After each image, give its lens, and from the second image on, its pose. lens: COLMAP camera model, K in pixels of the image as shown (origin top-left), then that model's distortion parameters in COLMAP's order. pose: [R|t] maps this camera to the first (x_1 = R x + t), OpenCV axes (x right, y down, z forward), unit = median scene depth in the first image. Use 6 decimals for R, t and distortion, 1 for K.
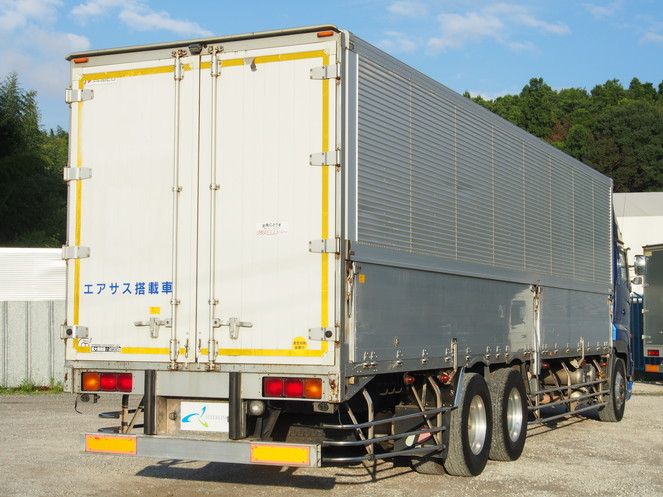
lens RADIAL K [[1154.2, 0, 331.7], [0, 1154.2, 249.0], [0, 0, 1]] dist [-0.031223, 0.000000]
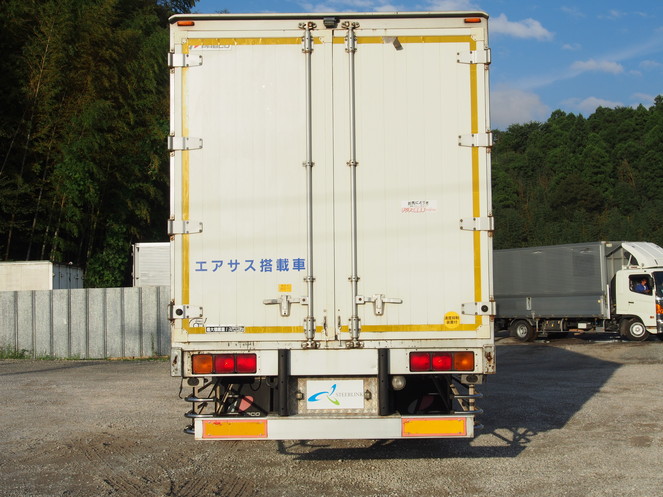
lens RADIAL K [[1014.7, 0, 331.5], [0, 1014.7, 248.7], [0, 0, 1]] dist [-0.025991, 0.000000]
pose [[0.914031, 0.006461, 0.405592, -0.470304], [-0.011372, 0.999888, 0.009700, 0.011537], [-0.405484, -0.013479, 0.914003, 0.205471]]
